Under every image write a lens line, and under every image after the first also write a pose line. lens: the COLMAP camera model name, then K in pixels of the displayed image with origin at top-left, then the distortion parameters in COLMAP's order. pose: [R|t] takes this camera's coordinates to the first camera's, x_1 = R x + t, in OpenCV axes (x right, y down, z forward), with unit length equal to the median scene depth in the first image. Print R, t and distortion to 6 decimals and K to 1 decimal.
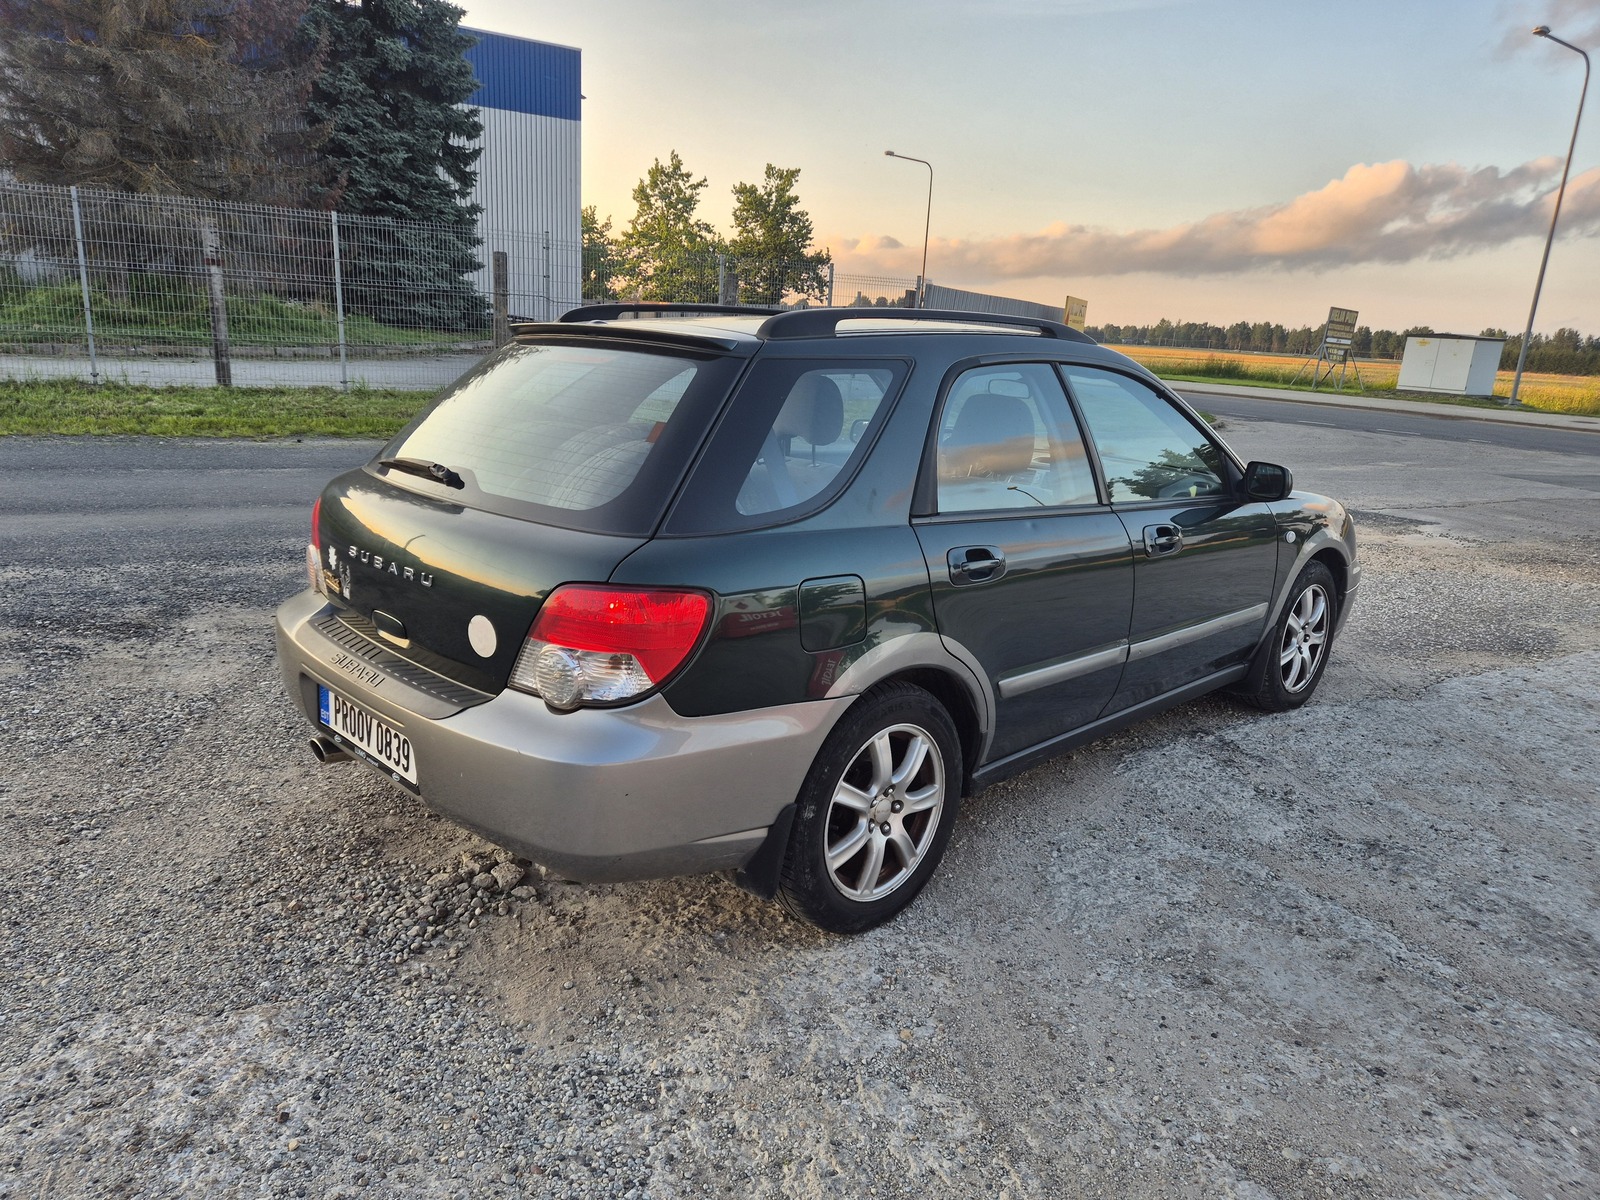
lens RADIAL K [[1074.4, 0, 788.5], [0, 1074.4, 609.0], [0, 0, 1]] dist [0.077789, -0.061621]
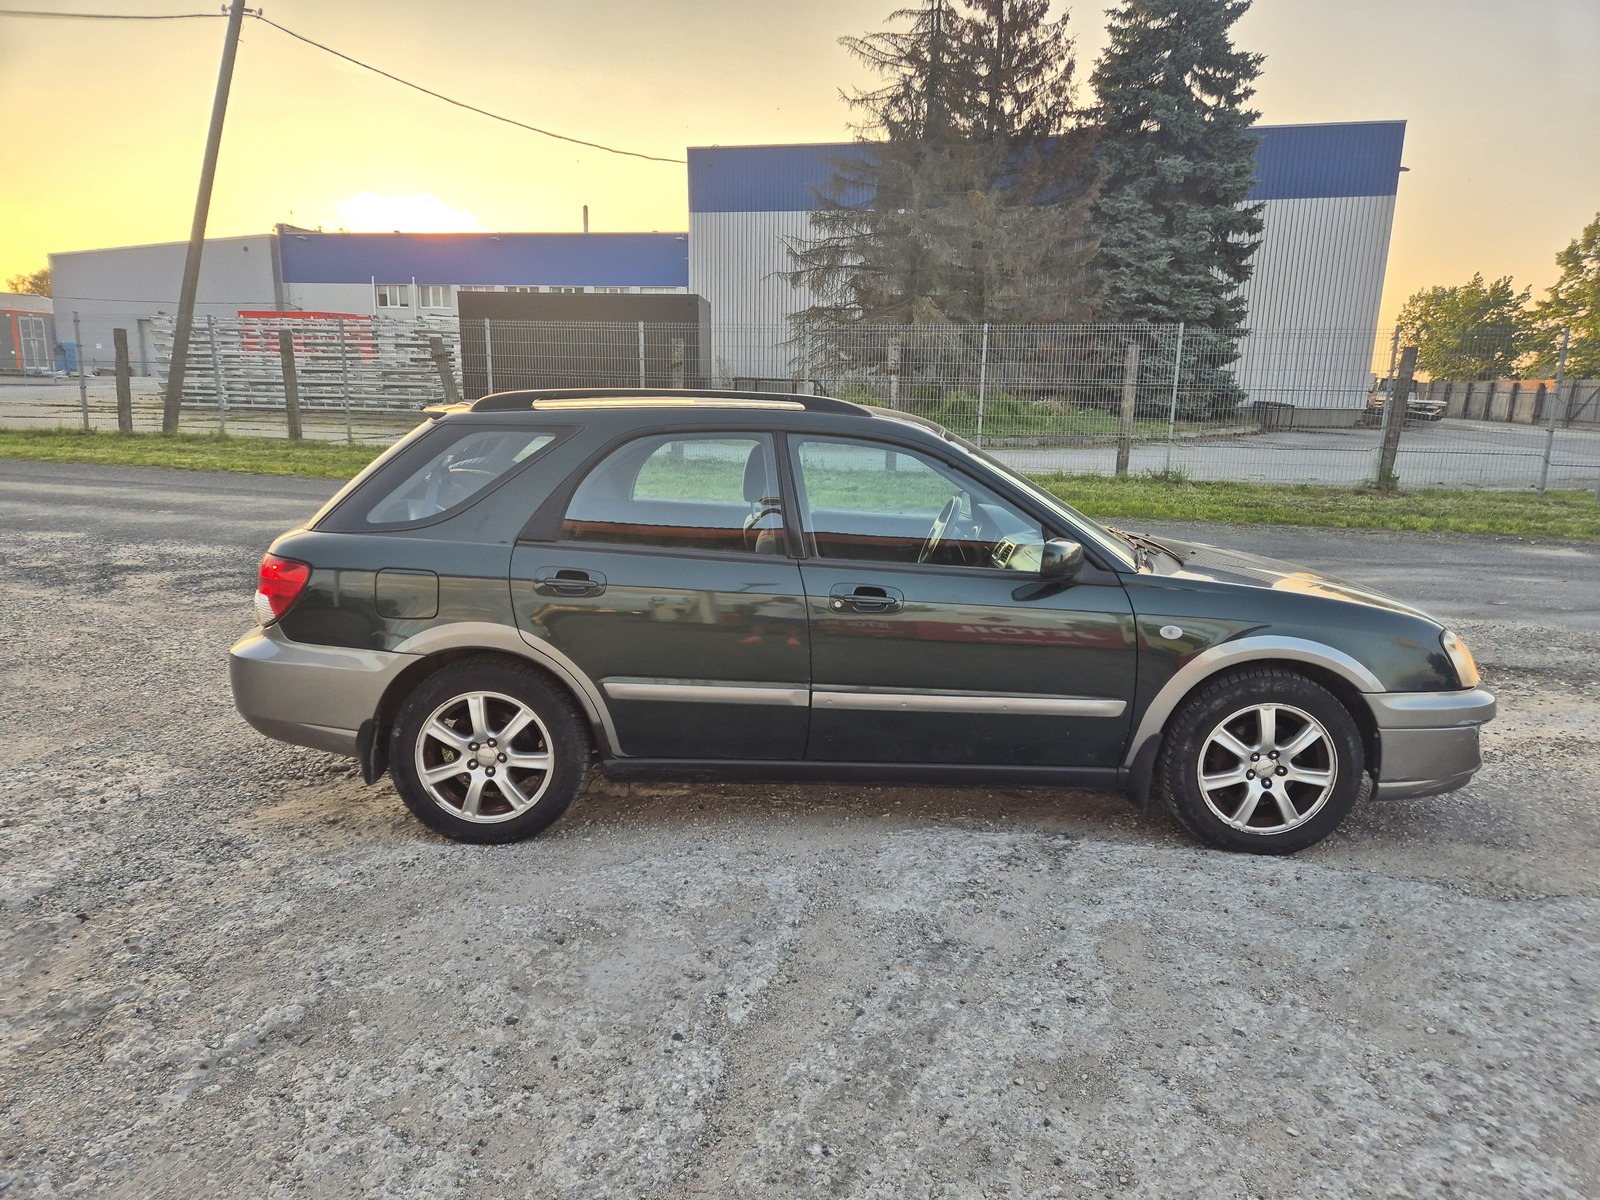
lens RADIAL K [[1074.4, 0, 789.1], [0, 1074.4, 592.4], [0, 0, 1]] dist [0.077789, -0.061621]
pose [[0.717013, 0.093738, -0.690729, 0.198492], [-0.159864, 0.986619, -0.032055, -0.004978], [0.678481, 0.133406, 0.722403, 0.039922]]
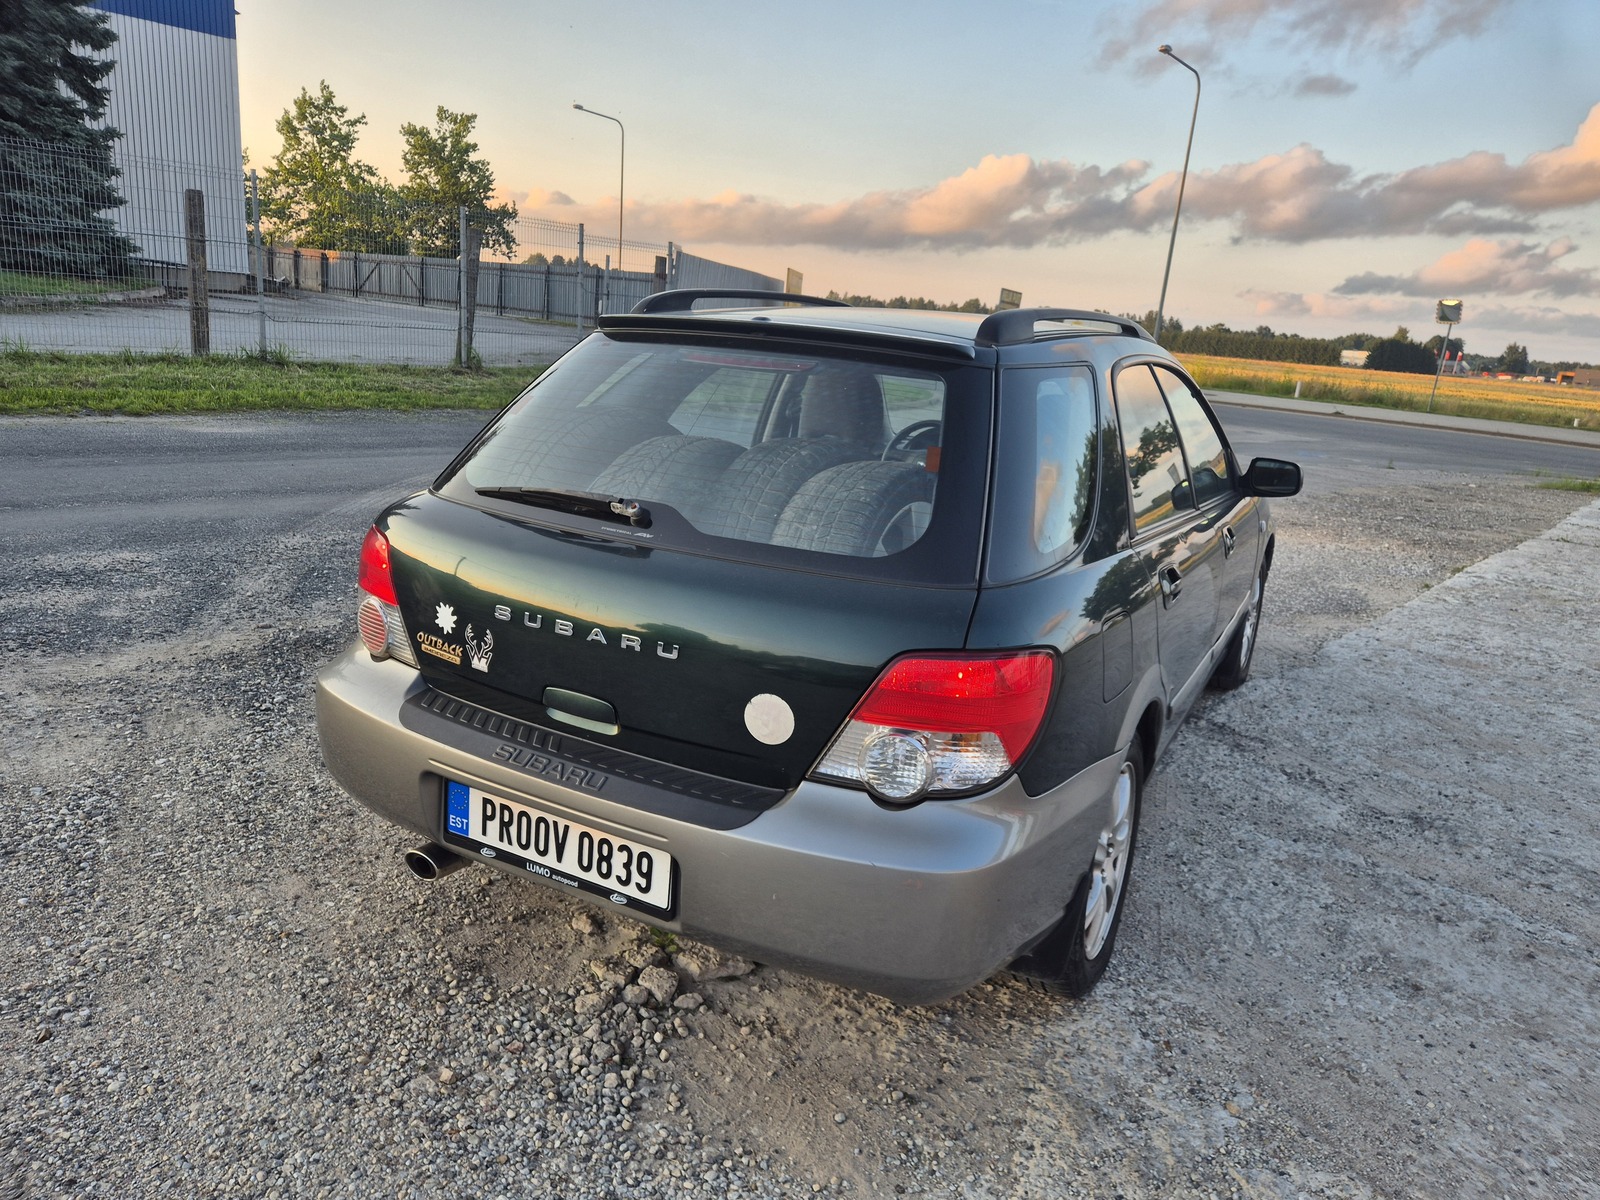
lens RADIAL K [[1074.4, 0, 816.9], [0, 1074.4, 602.9], [0, 0, 1]] dist [0.077789, -0.061621]
pose [[0.951487, -0.056064, 0.302537, -0.064982], [0.048099, 0.998273, 0.033719, -0.011566], [-0.303905, -0.017531, 0.952541, 0.029965]]
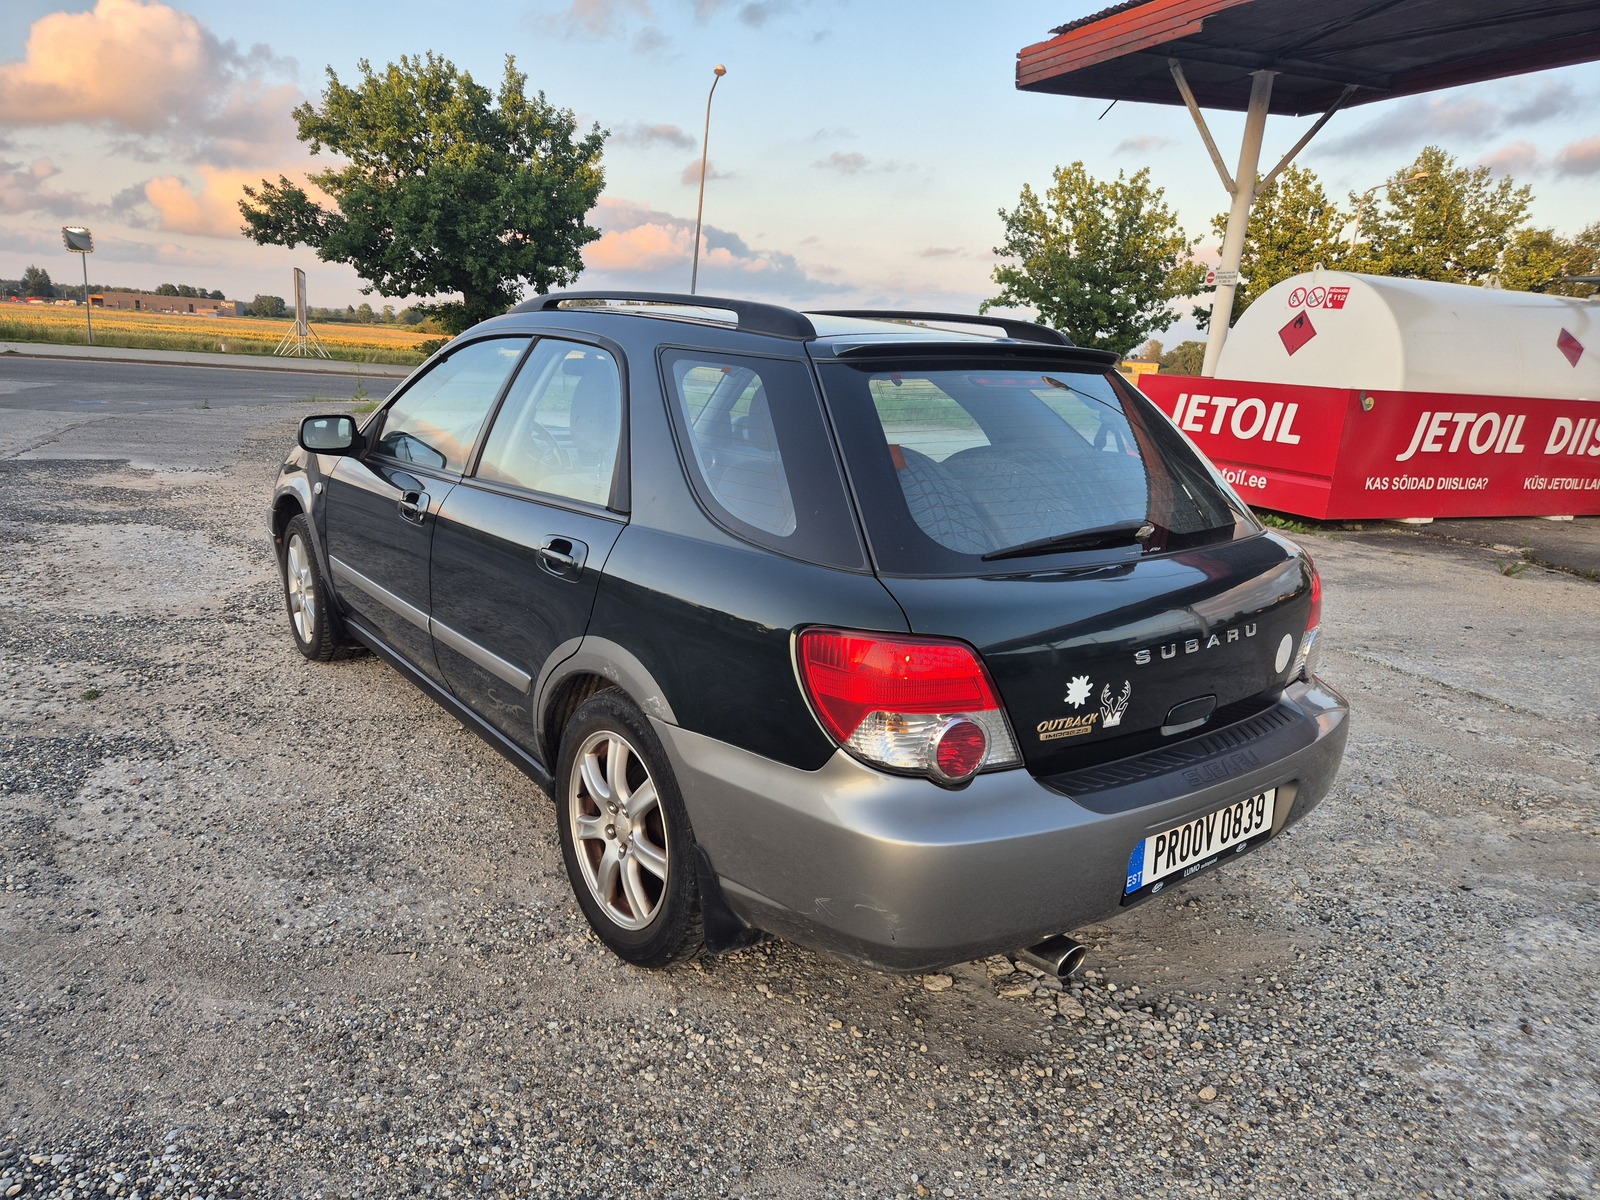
lens RADIAL K [[1074.4, 0, 753.1], [0, 1074.4, 600.3], [0, 0, 1]] dist [0.077789, -0.061621]
pose [[0.113233, -0.277671, 0.953980, -0.166425], [0.199972, 0.946876, 0.251868, -0.048188], [-0.973237, 0.162250, 0.162744, 0.158939]]
